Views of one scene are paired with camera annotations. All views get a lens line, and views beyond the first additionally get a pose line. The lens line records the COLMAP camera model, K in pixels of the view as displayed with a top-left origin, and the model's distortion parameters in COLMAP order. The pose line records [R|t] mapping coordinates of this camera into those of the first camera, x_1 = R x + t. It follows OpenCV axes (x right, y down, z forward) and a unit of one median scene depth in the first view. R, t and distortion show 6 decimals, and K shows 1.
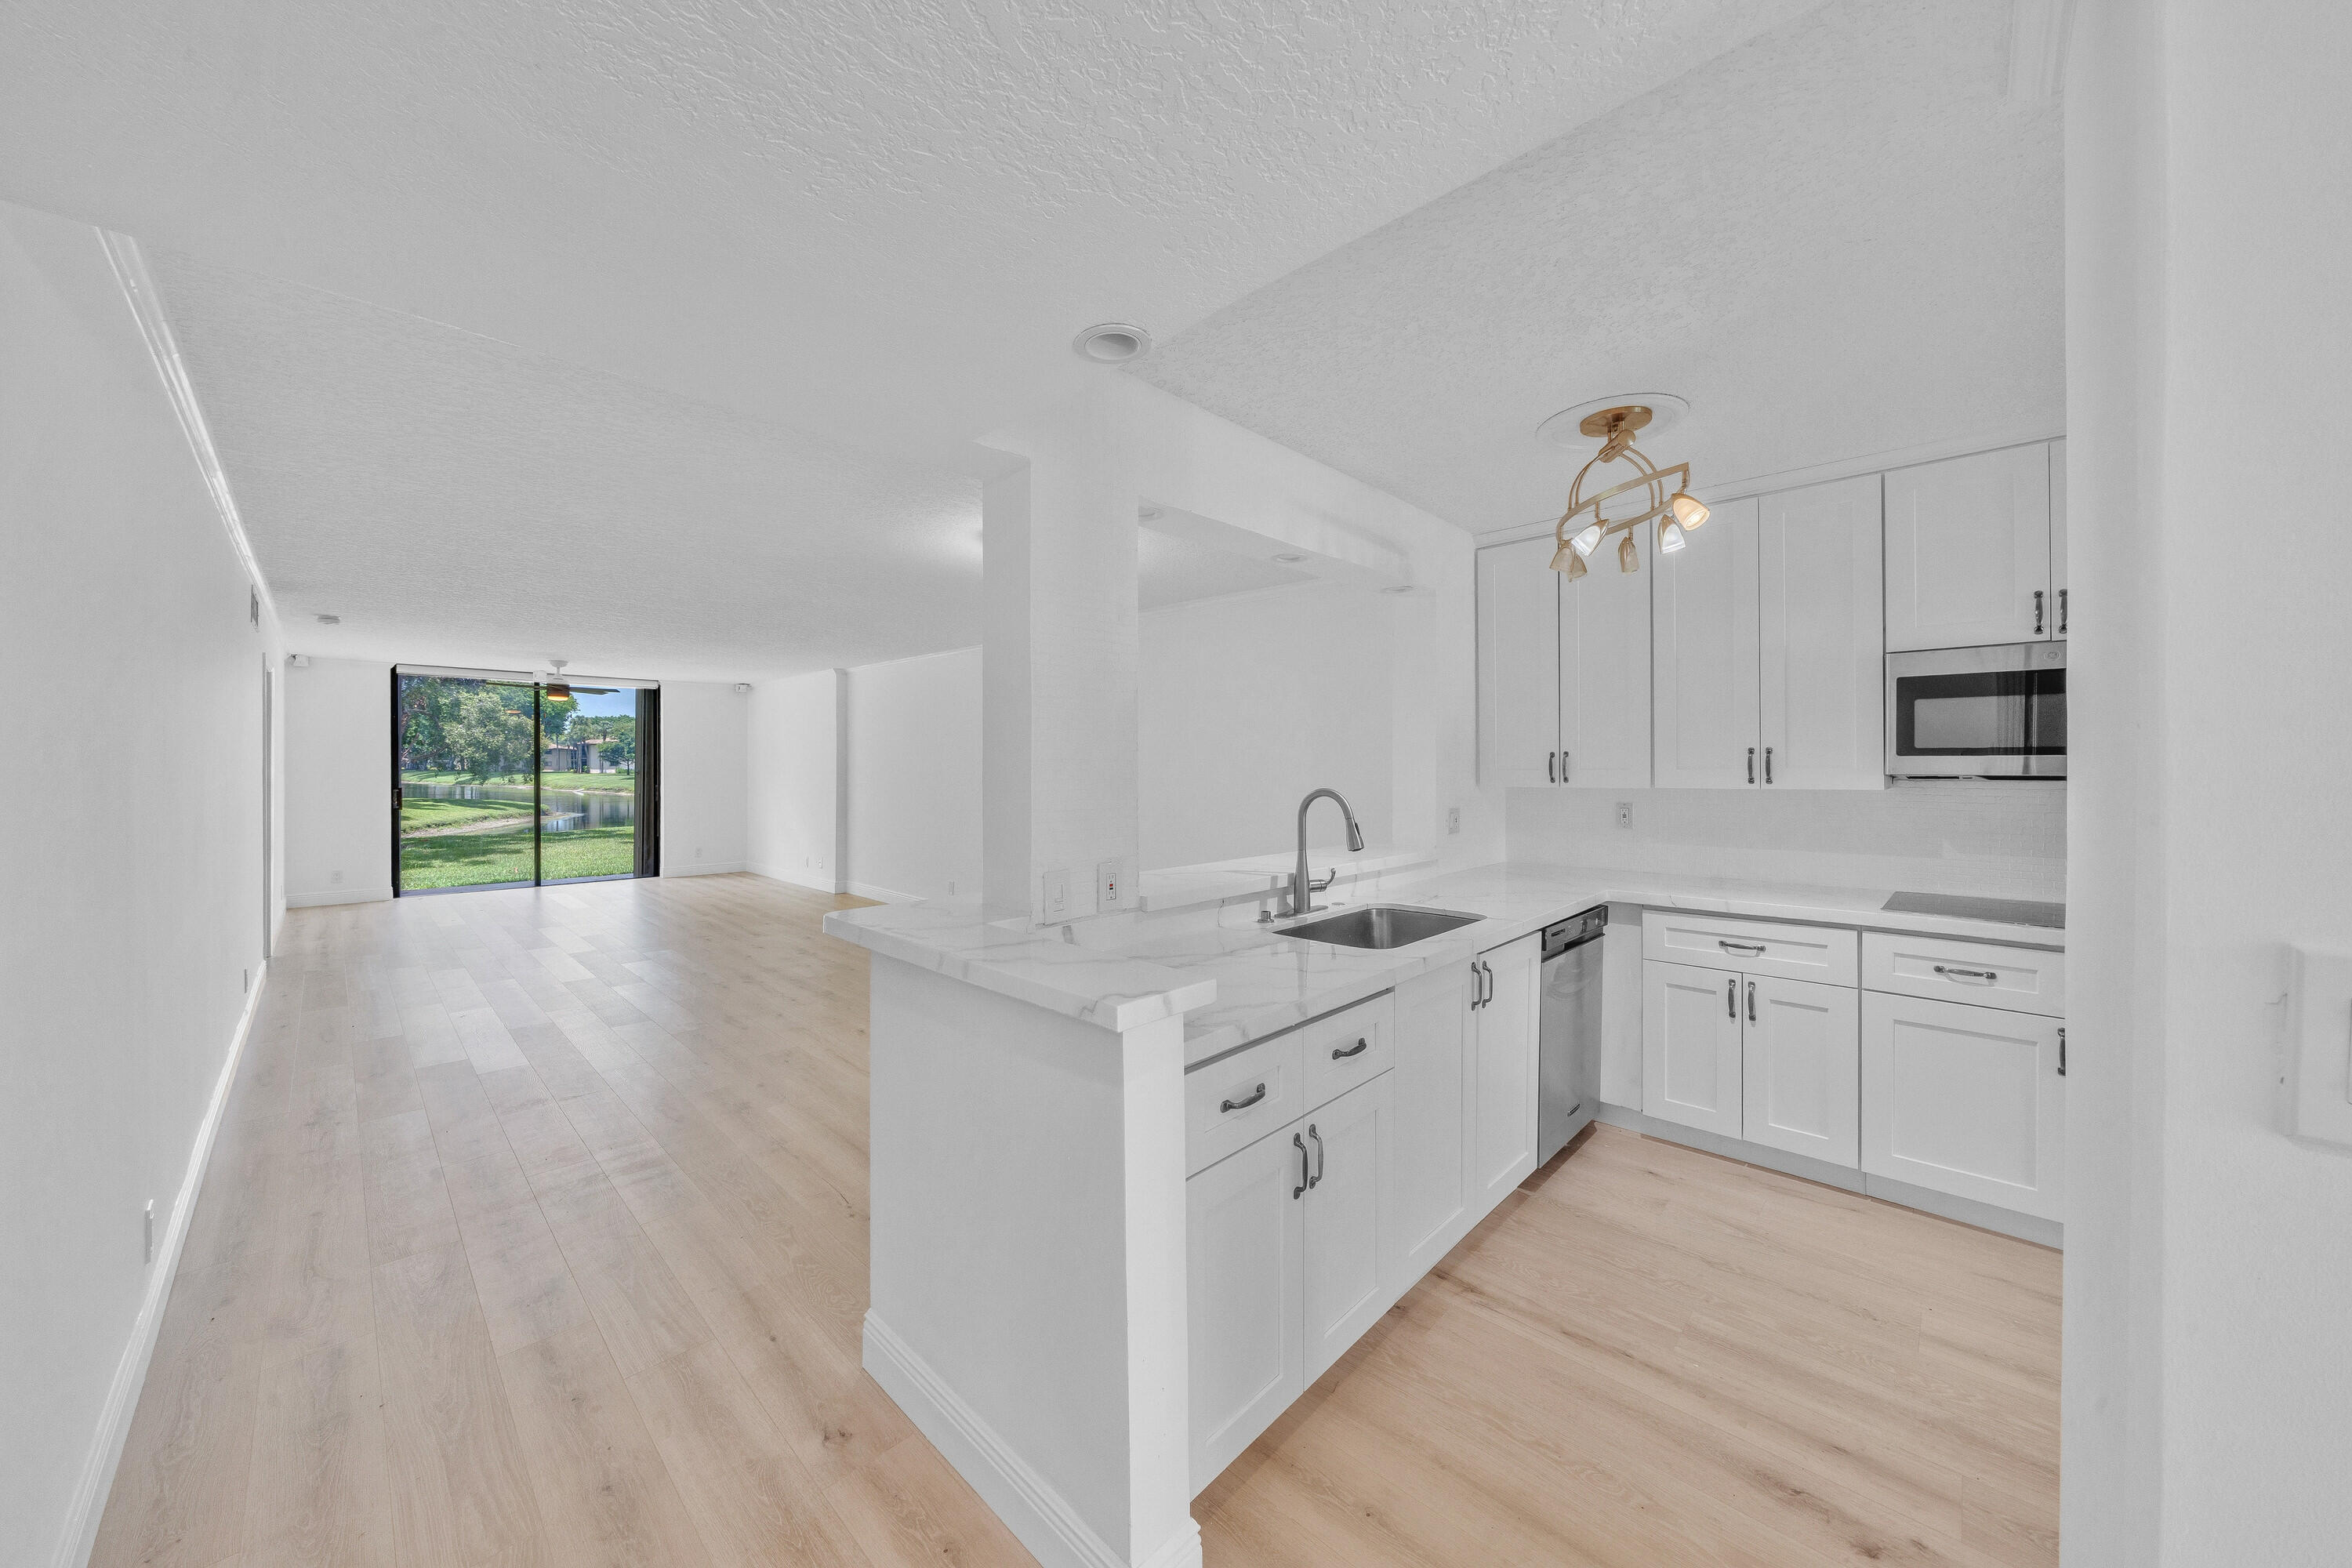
lens RADIAL K [[811.9, 0, 1152.6], [0, 811.9, 764.9], [0, 0, 1]] dist [-0.002741, 0.000414]
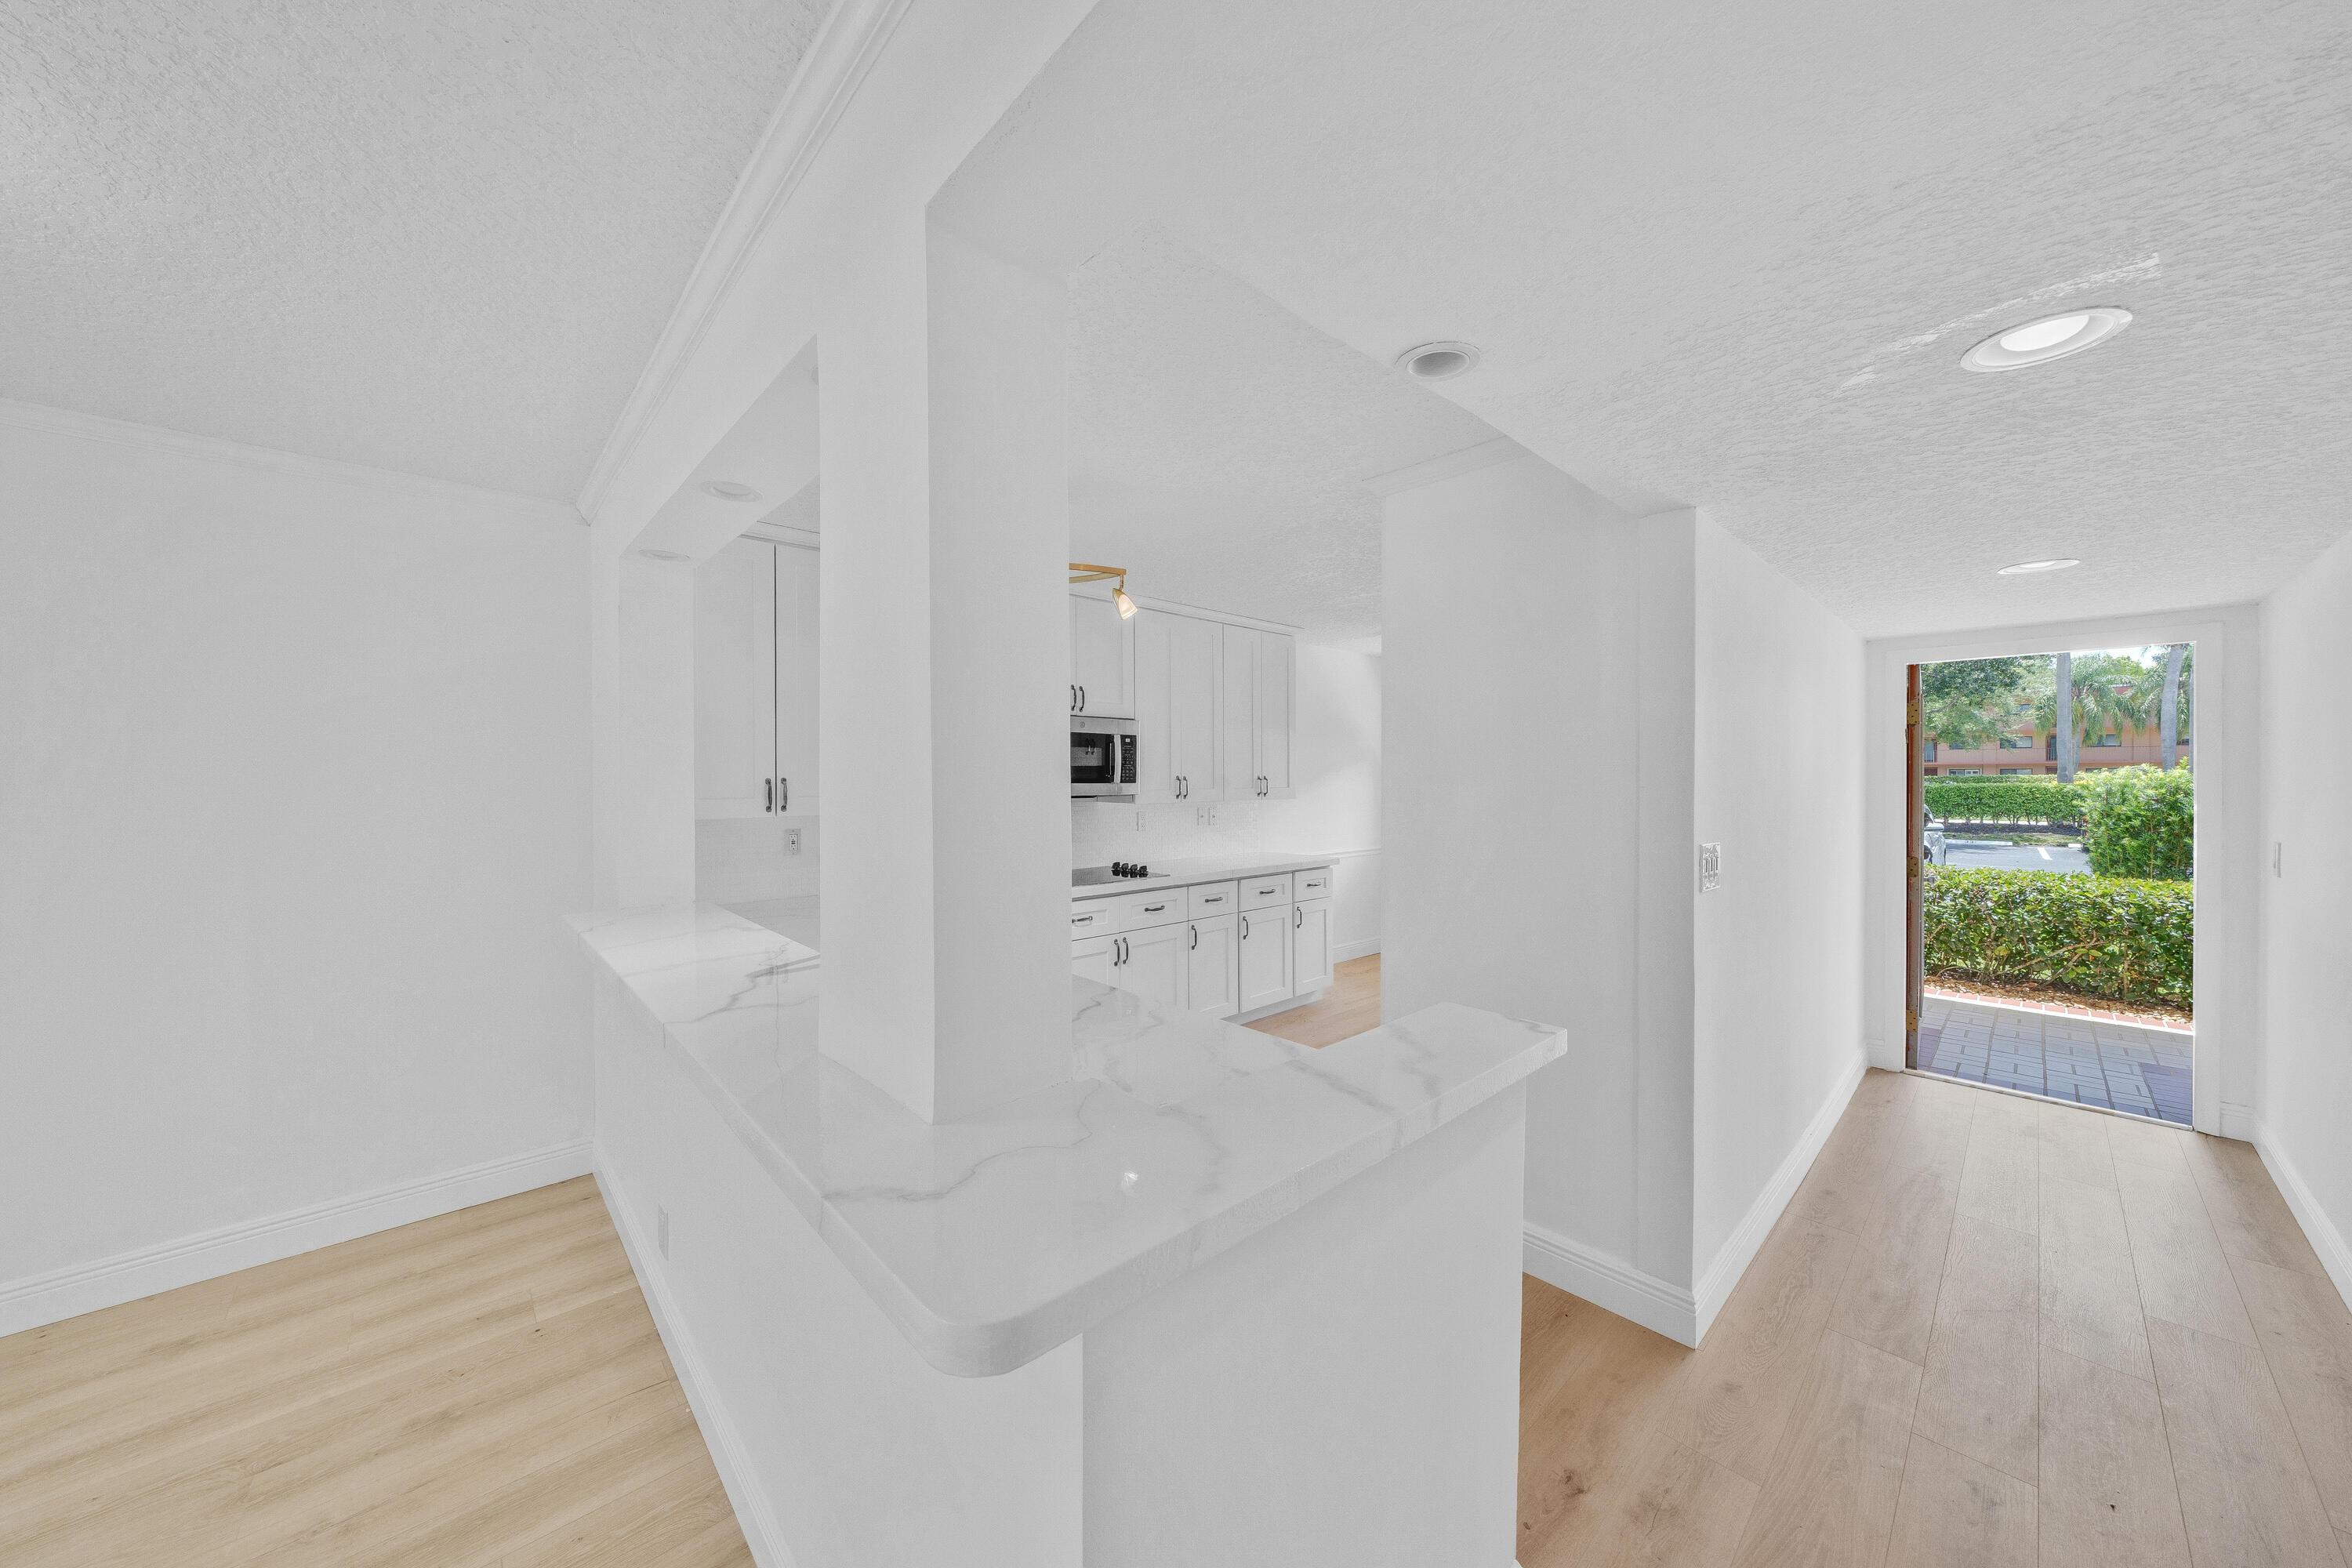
lens RADIAL K [[811.9, 0, 1184.3], [0, 811.9, 775.2], [0, 0, 1]] dist [-0.002741, 0.000414]
pose [[0.042945, 0.005211, 0.999064, -0.169740], [0.001093, 0.999986, -0.005263, -0.006076], [-0.999077, 0.001318, 0.042939, 0.209600]]
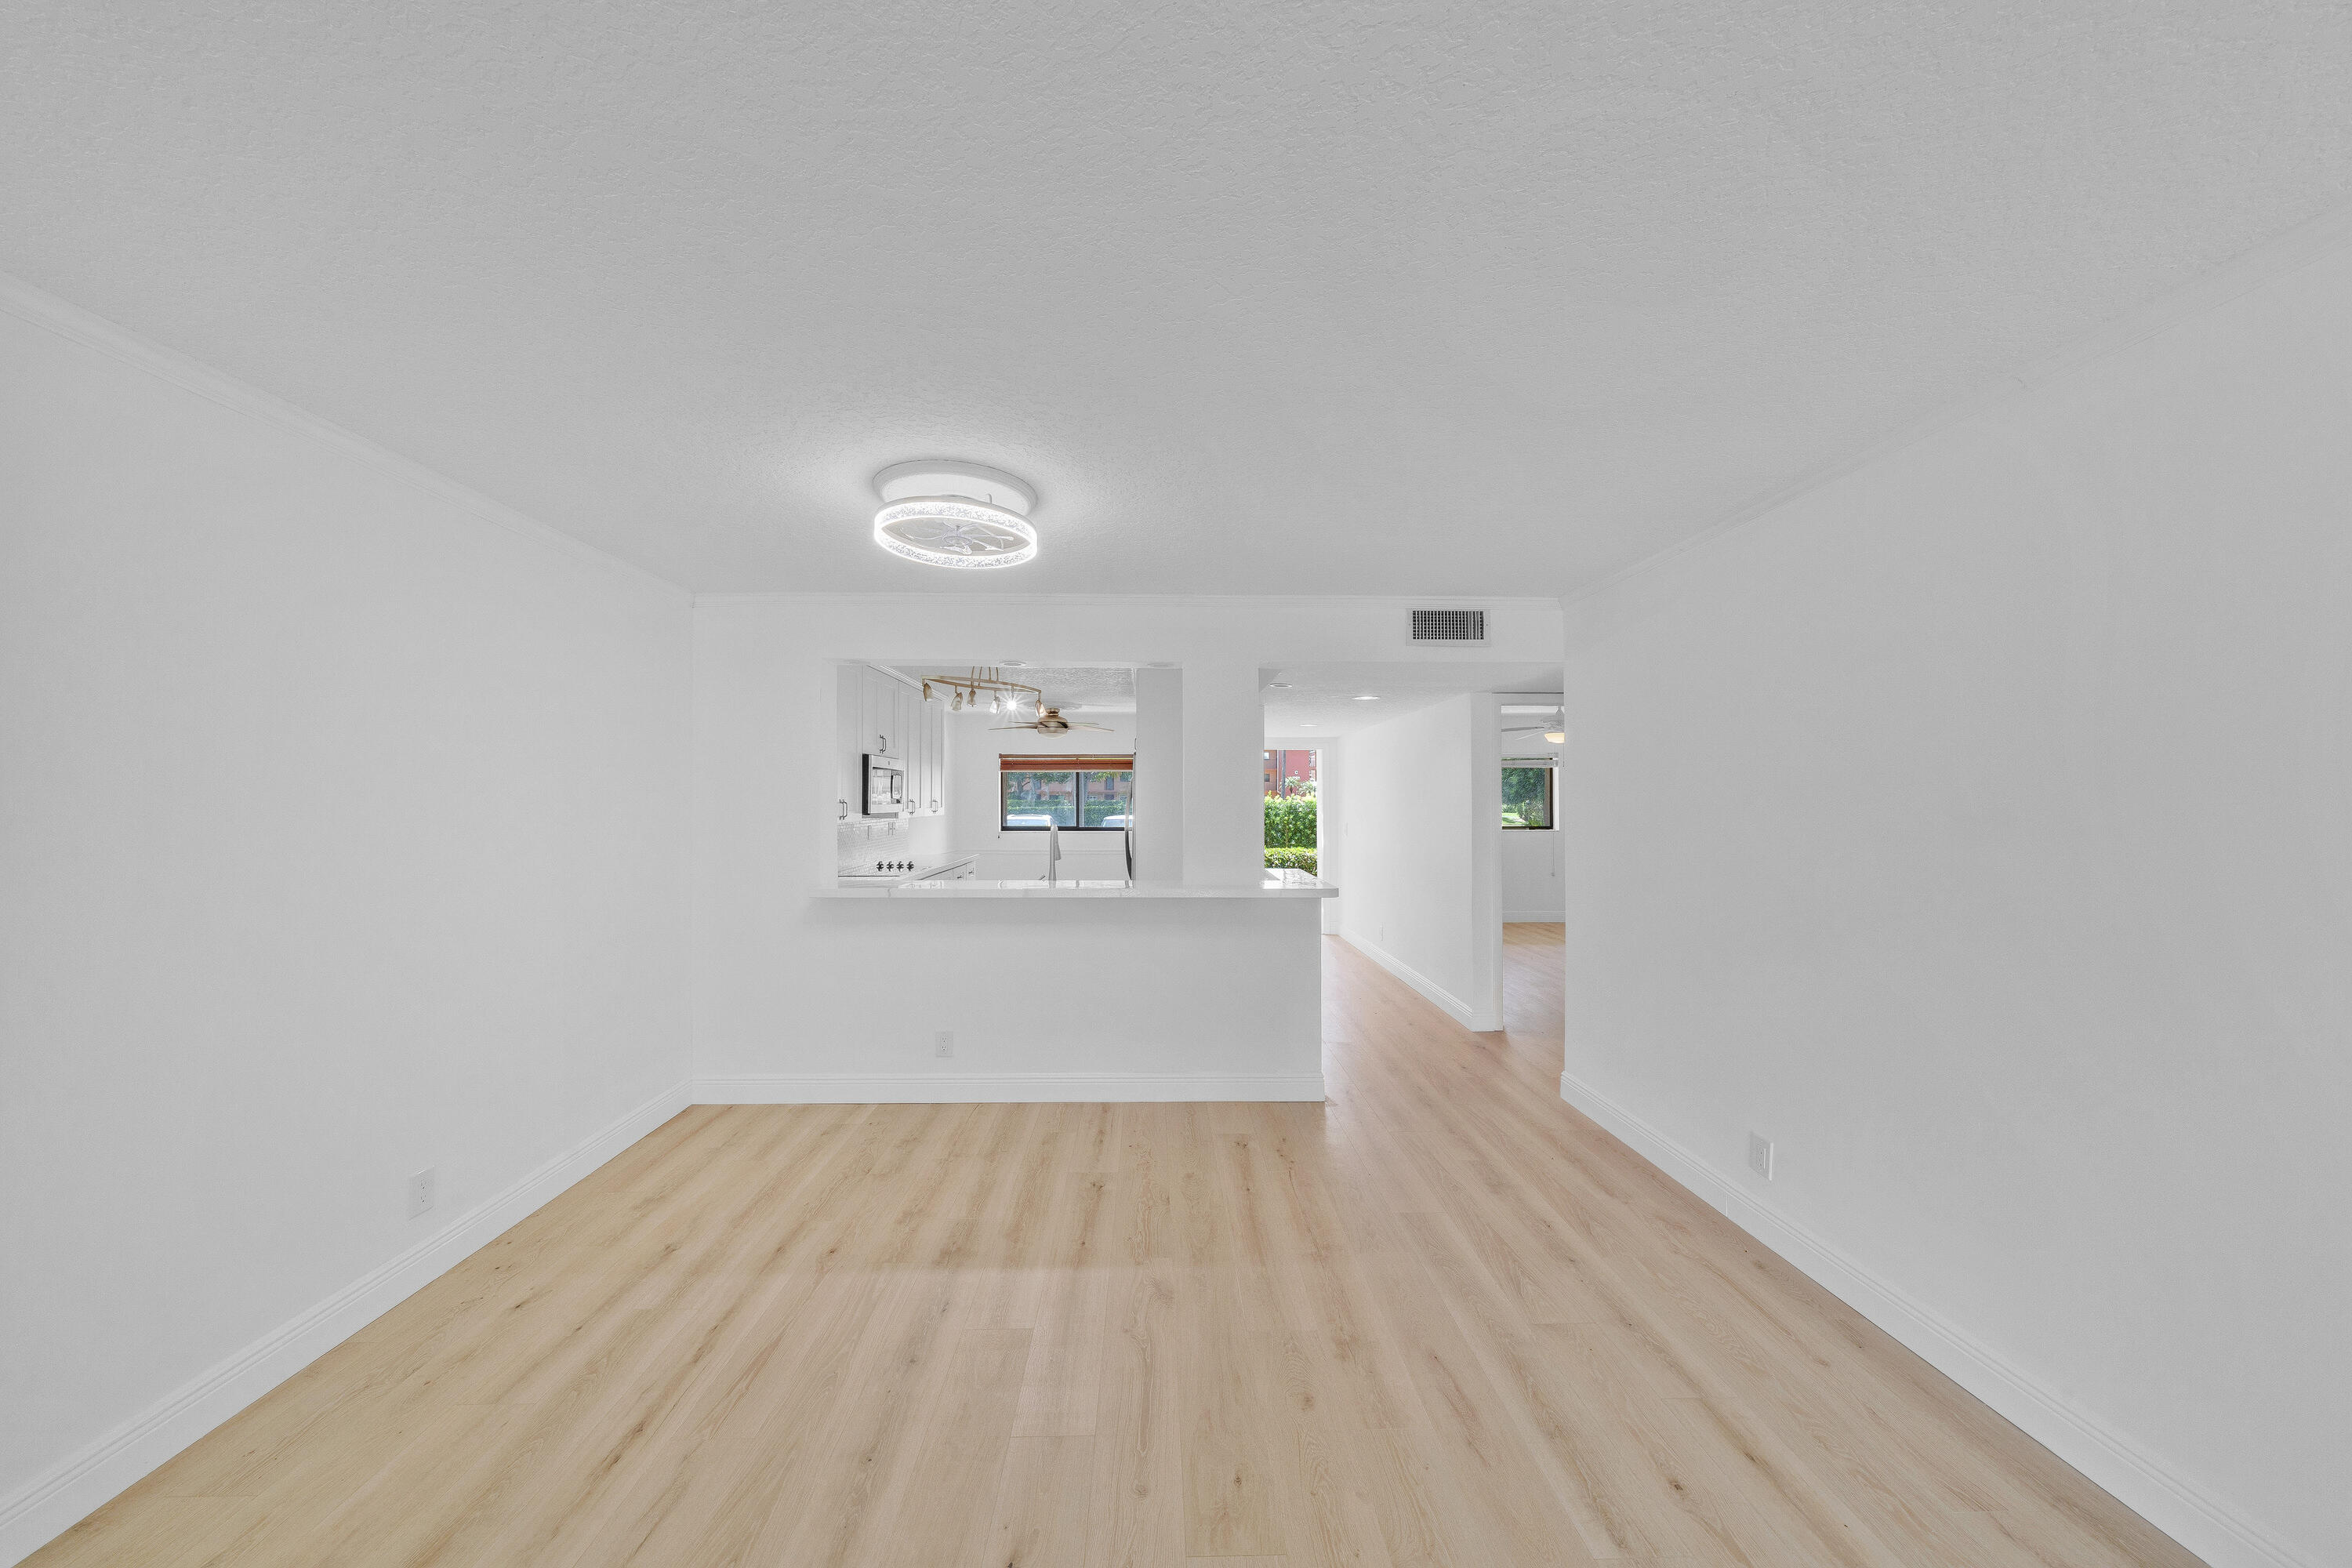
lens RADIAL K [[811.9, 0, 1178.5], [0, 811.9, 793.1], [0, 0, 1]] dist [-0.002741, 0.000414]
pose [[-0.727937, 0.006735, 0.685611, -0.343508], [-0.000521, 0.999946, -0.010376, -0.006141], [-0.685644, -0.007911, -0.727894, 0.629928]]
